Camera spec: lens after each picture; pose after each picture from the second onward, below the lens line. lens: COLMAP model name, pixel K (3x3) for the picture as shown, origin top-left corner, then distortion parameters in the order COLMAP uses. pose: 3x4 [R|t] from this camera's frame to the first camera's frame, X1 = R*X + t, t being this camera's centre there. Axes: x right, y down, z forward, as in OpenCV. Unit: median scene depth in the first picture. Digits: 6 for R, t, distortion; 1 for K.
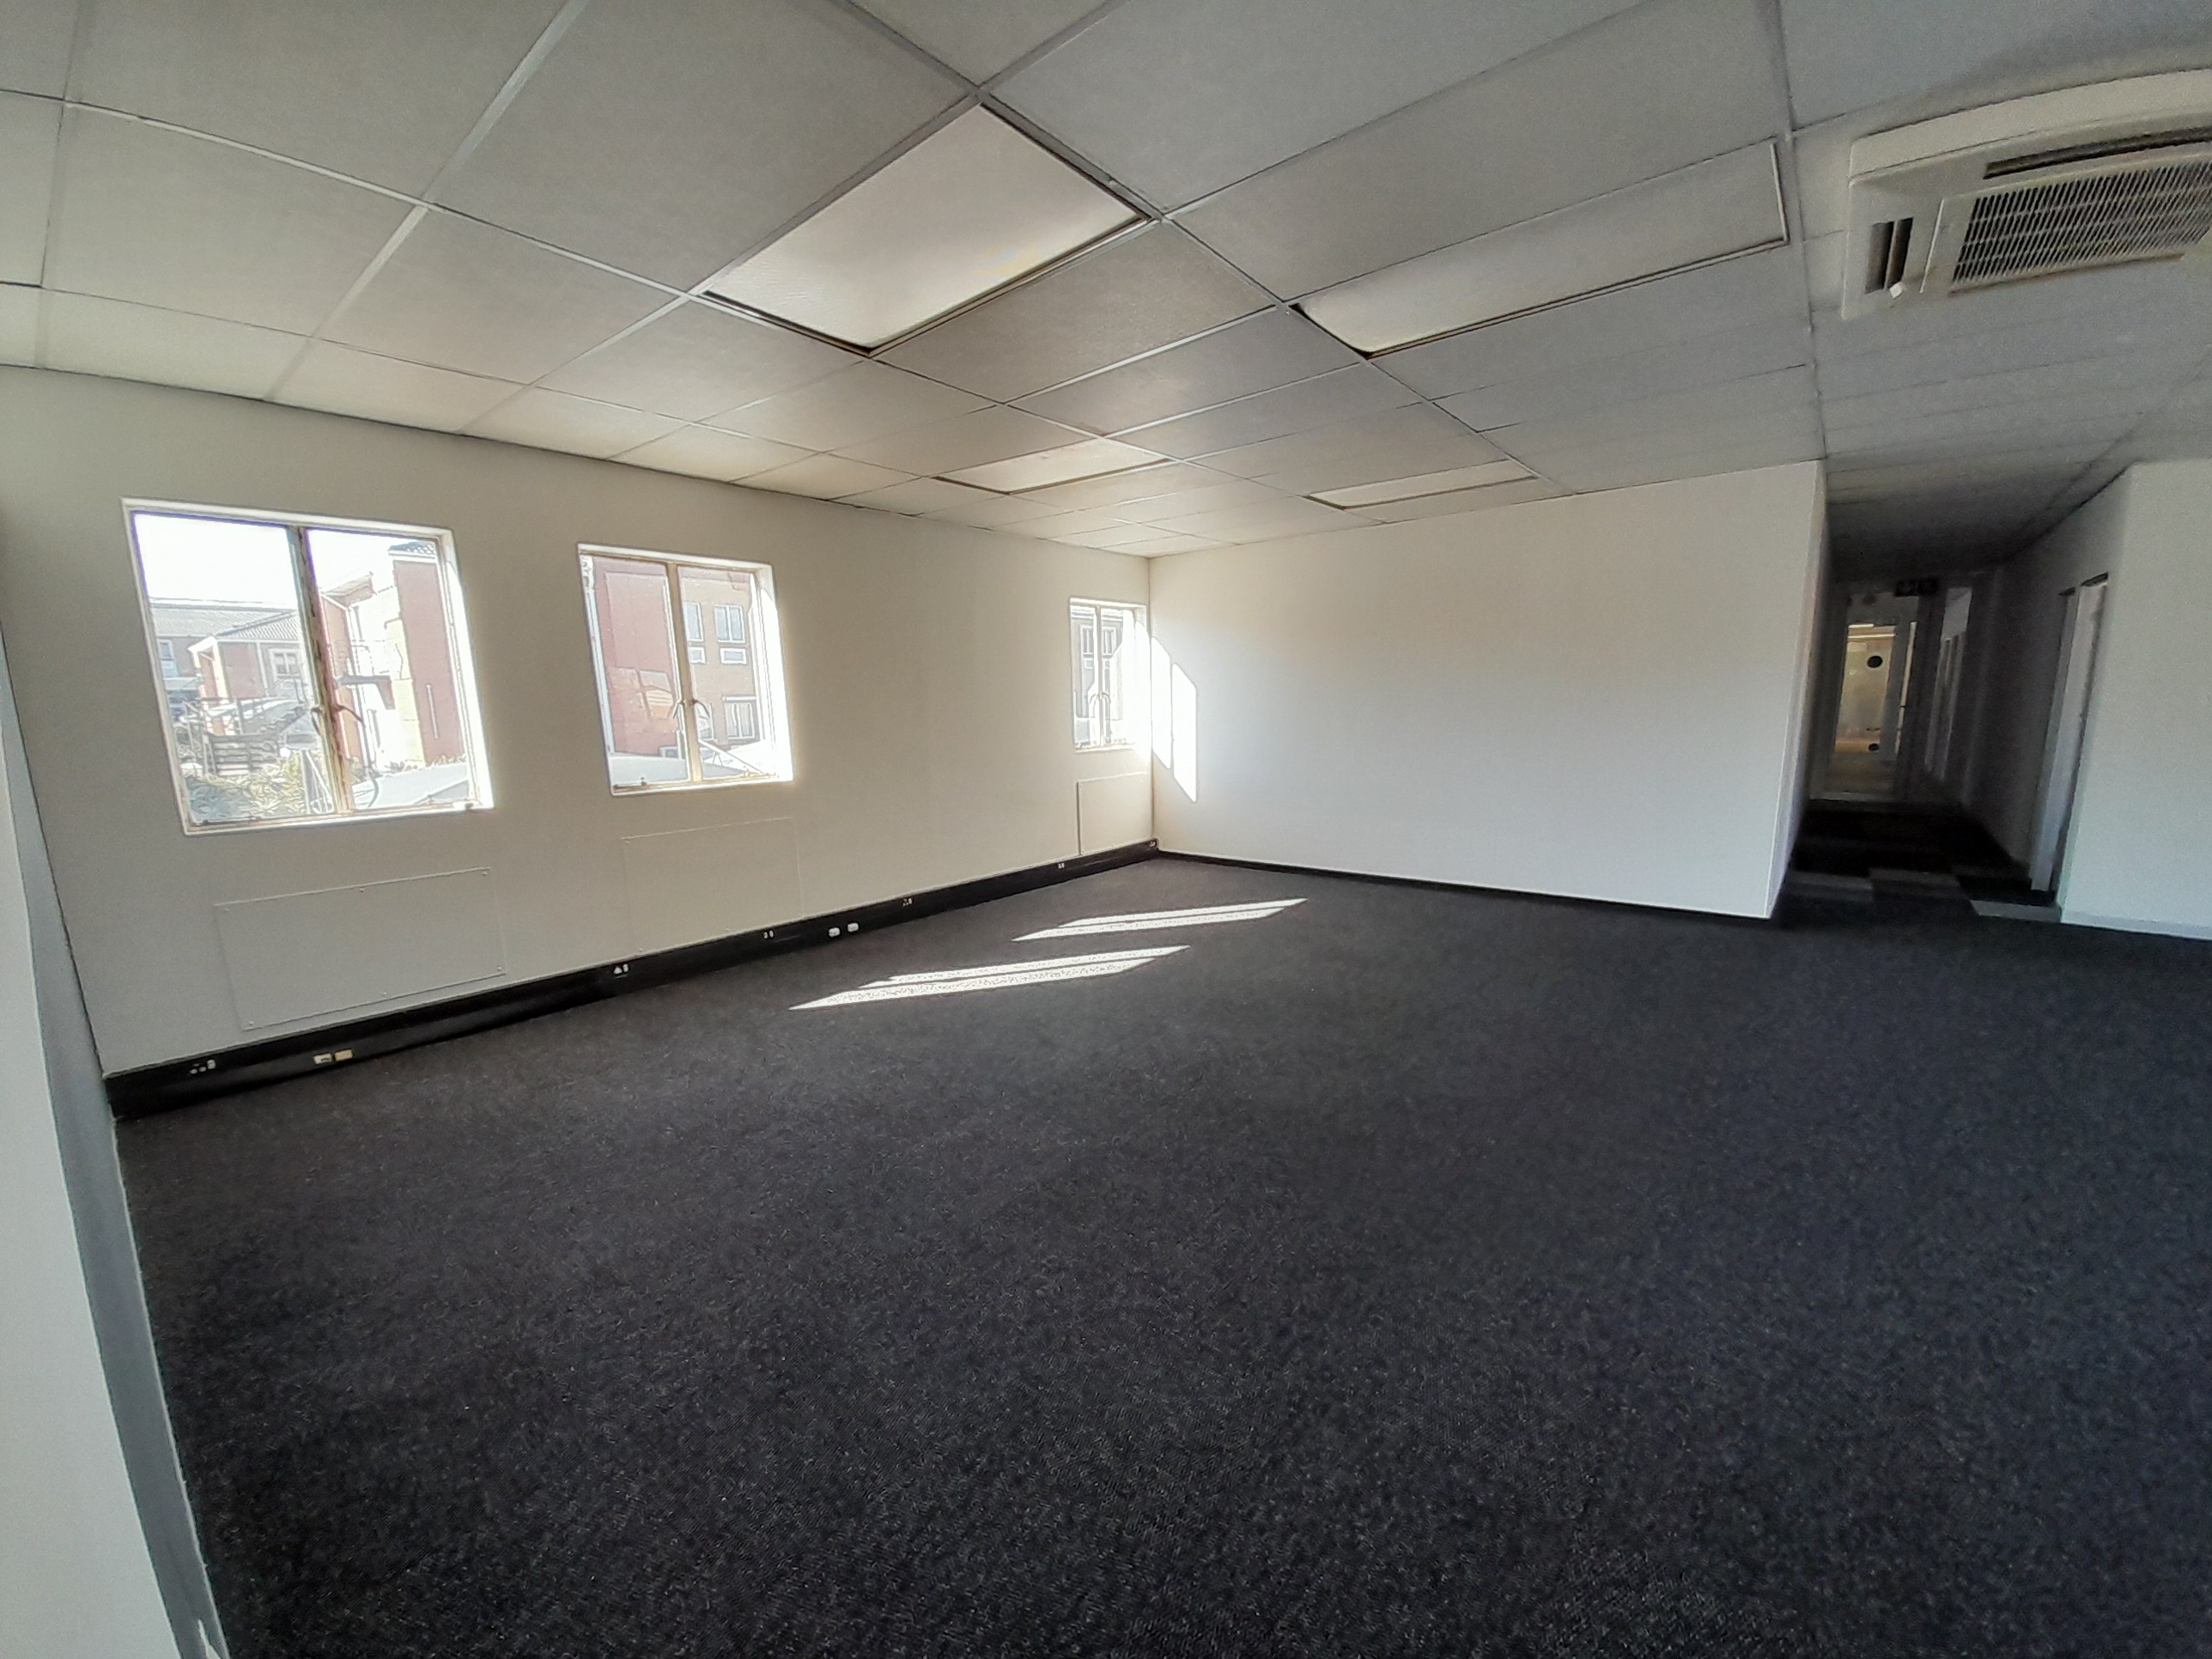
lens RADIAL K [[870.7, 0, 1109.7], [0, 870.7, 853.1], [0, 0, 1]] dist [0.017730, -0.014845]
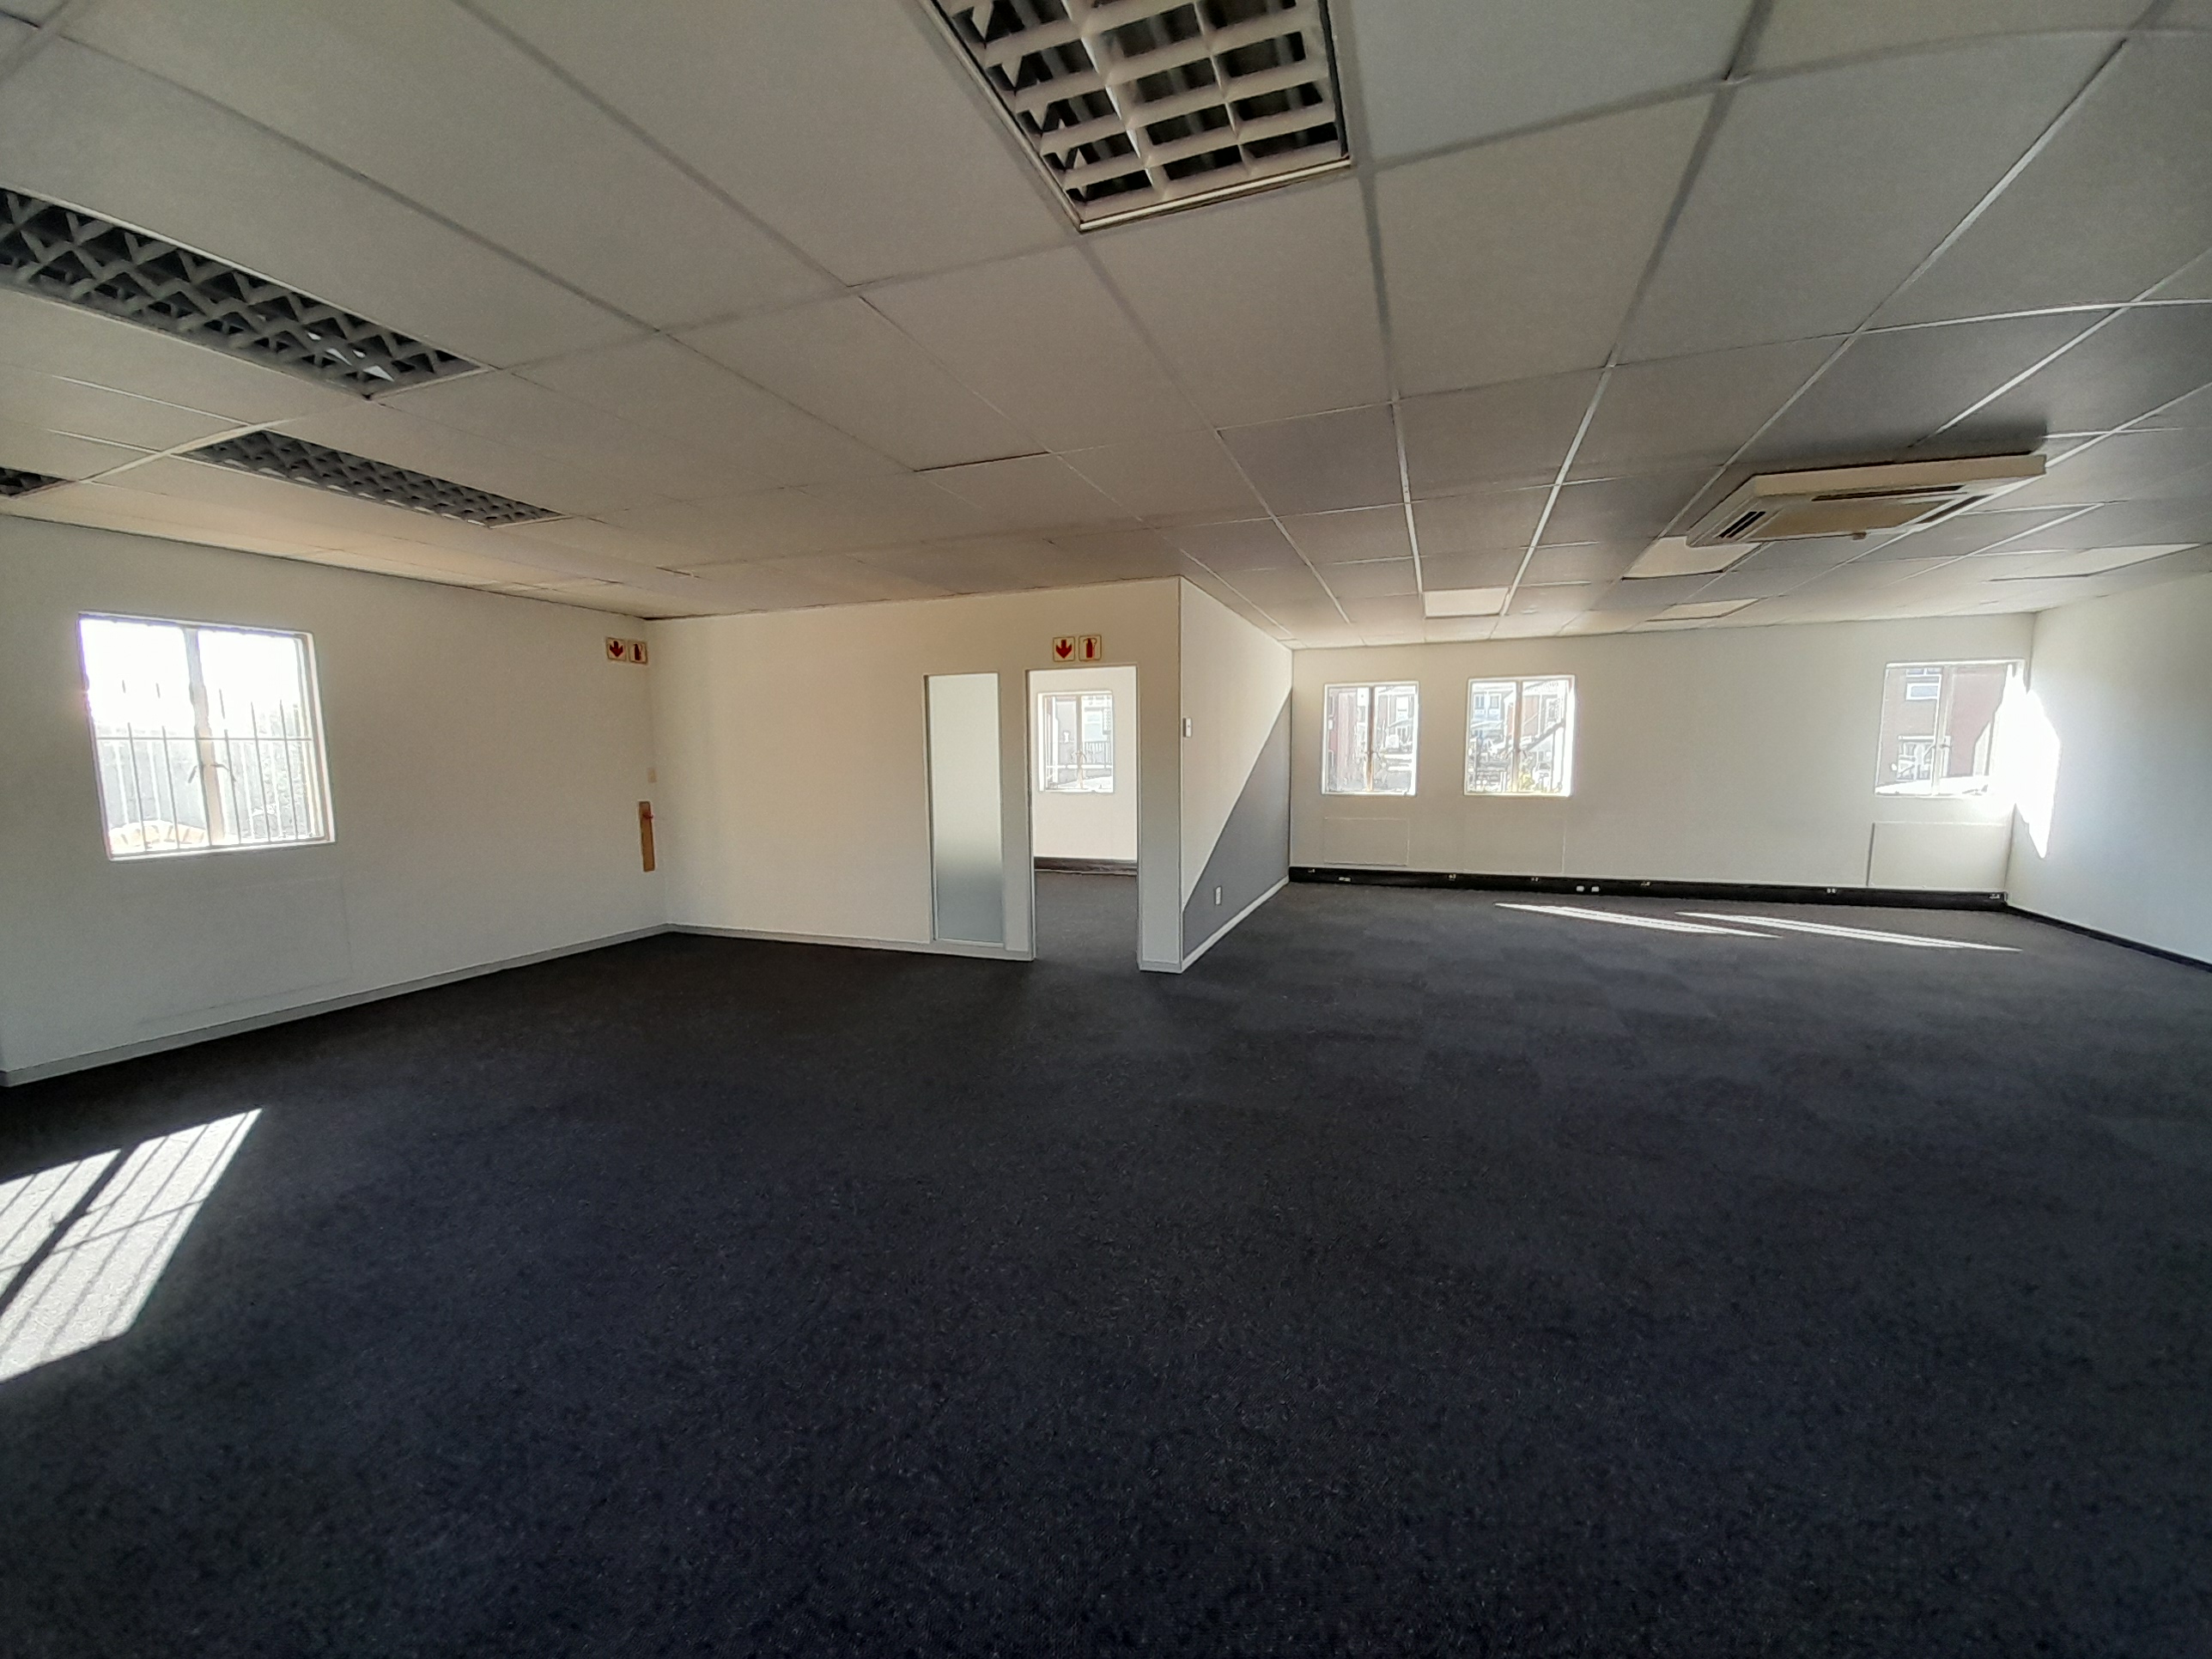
lens RADIAL K [[870.7, 0, 1105.6], [0, 870.7, 858.6], [0, 0, 1]] dist [0.017730, -0.014845]
pose [[0.322661, 0.131958, -0.937271, 1.396191], [-0.163585, 0.983107, 0.082096, 0.067148], [0.932271, 0.126835, 0.338796, -0.619446]]
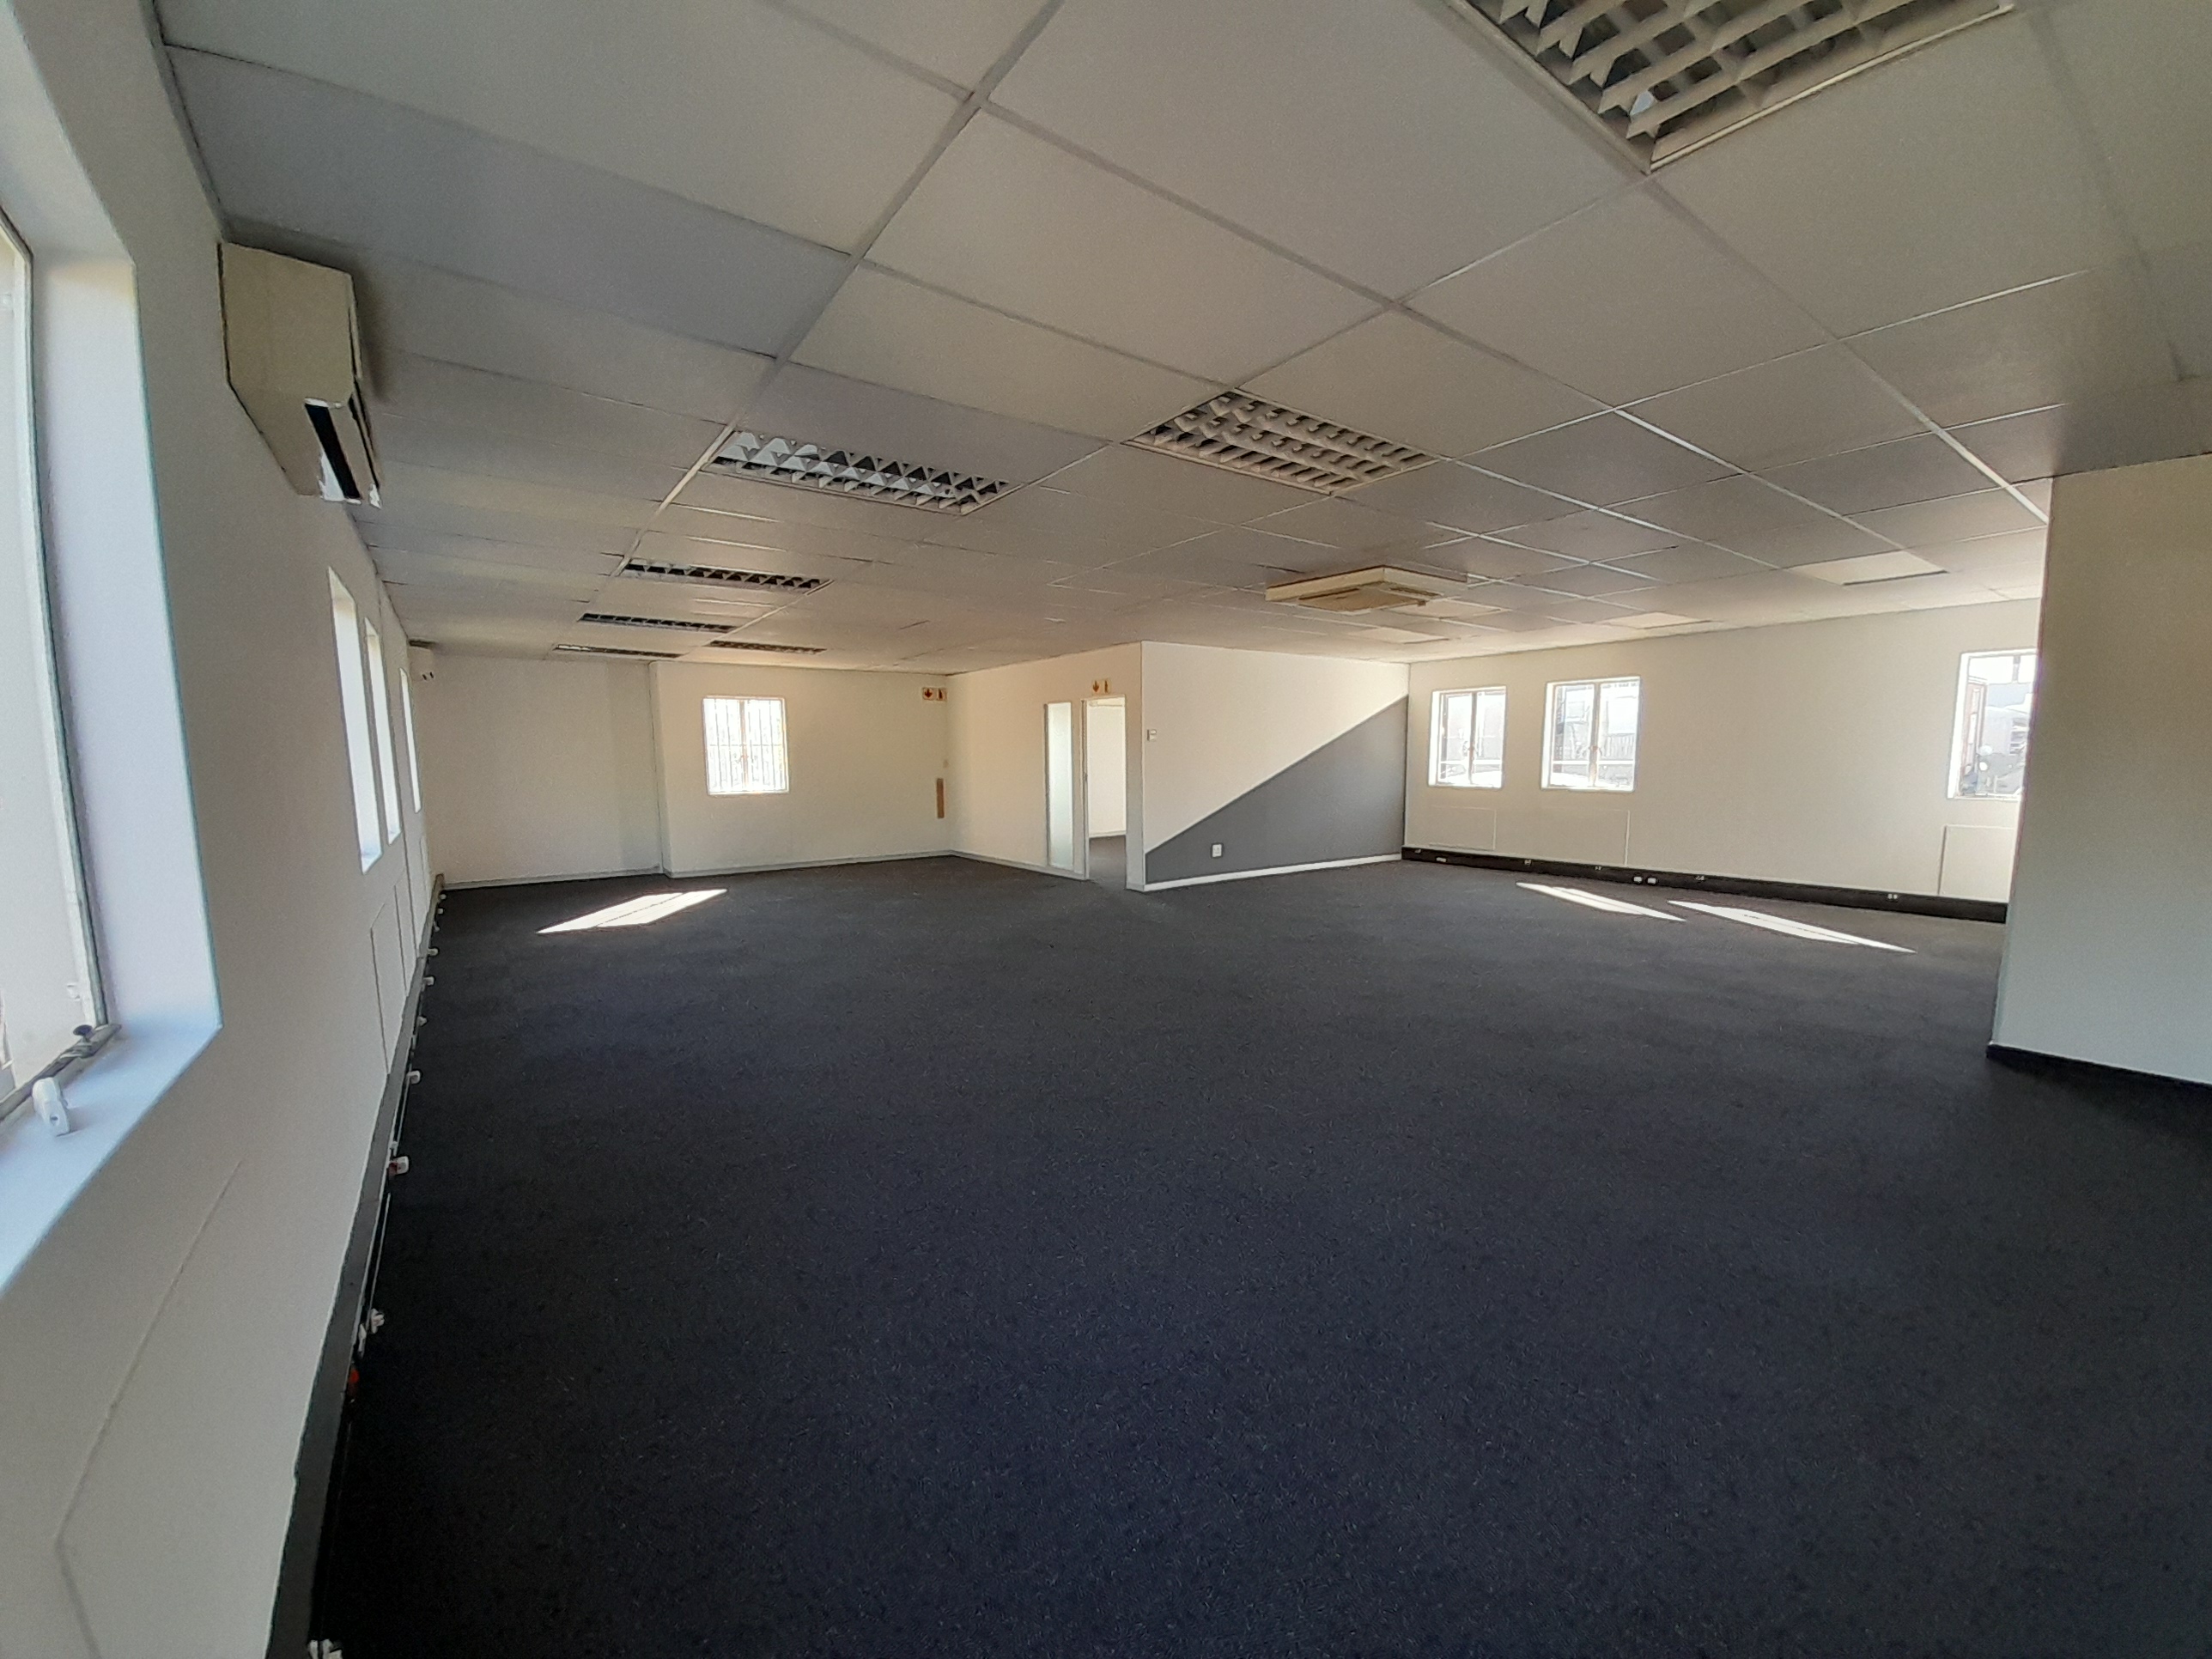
lens RADIAL K [[870.7, 0, 1106.3], [0, 870.7, 857.5], [0, 0, 1]] dist [0.017730, -0.014845]
pose [[-0.251547, 0.140429, -0.957603, 2.407956], [-0.153921, 0.971021, 0.182830, -0.160001], [0.955527, 0.193385, -0.222643, 0.527098]]
